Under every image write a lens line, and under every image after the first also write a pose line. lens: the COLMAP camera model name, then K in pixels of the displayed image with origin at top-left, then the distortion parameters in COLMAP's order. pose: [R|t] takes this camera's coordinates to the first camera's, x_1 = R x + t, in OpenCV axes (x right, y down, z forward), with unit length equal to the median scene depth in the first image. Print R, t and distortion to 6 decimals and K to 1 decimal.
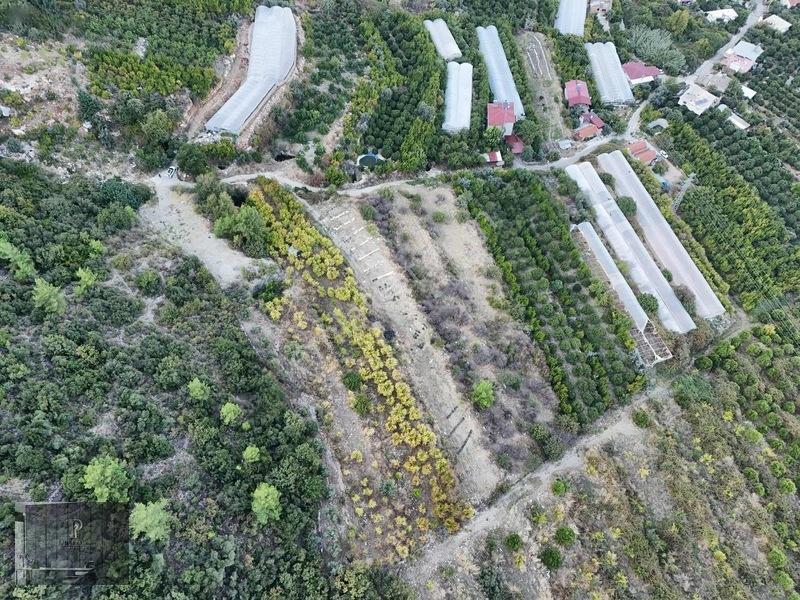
lens RADIAL K [[589.4, 0, 401.1], [0, 589.4, 302.9], [0, 0, 1]] dist [0.065458, -0.060803]
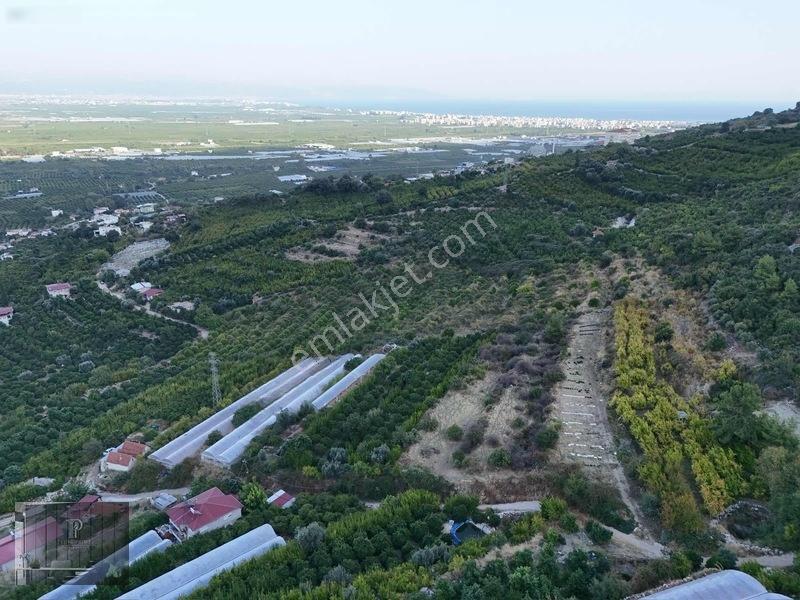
lens RADIAL K [[589.4, 0, 401.3], [0, 589.4, 304.6], [0, 0, 1]] dist [0.065458, -0.060803]
pose [[-0.729640, -0.218829, 0.647873, -0.360922], [0.588481, 0.281628, 0.757876, -0.854639], [-0.348304, 0.934237, -0.076710, 0.984852]]
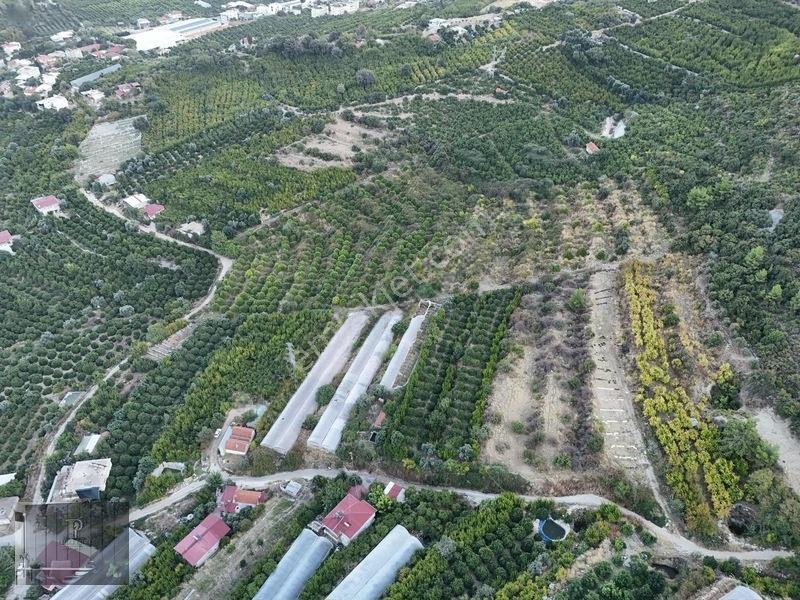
lens RADIAL K [[589.4, 0, 402.0], [0, 589.4, 303.3], [0, 0, 1]] dist [0.065458, -0.060803]
pose [[-0.808010, -0.377405, 0.452422, -0.155861], [0.500211, -0.033697, 0.865248, -1.150923], [-0.311304, 0.925435, 0.216010, 0.696697]]
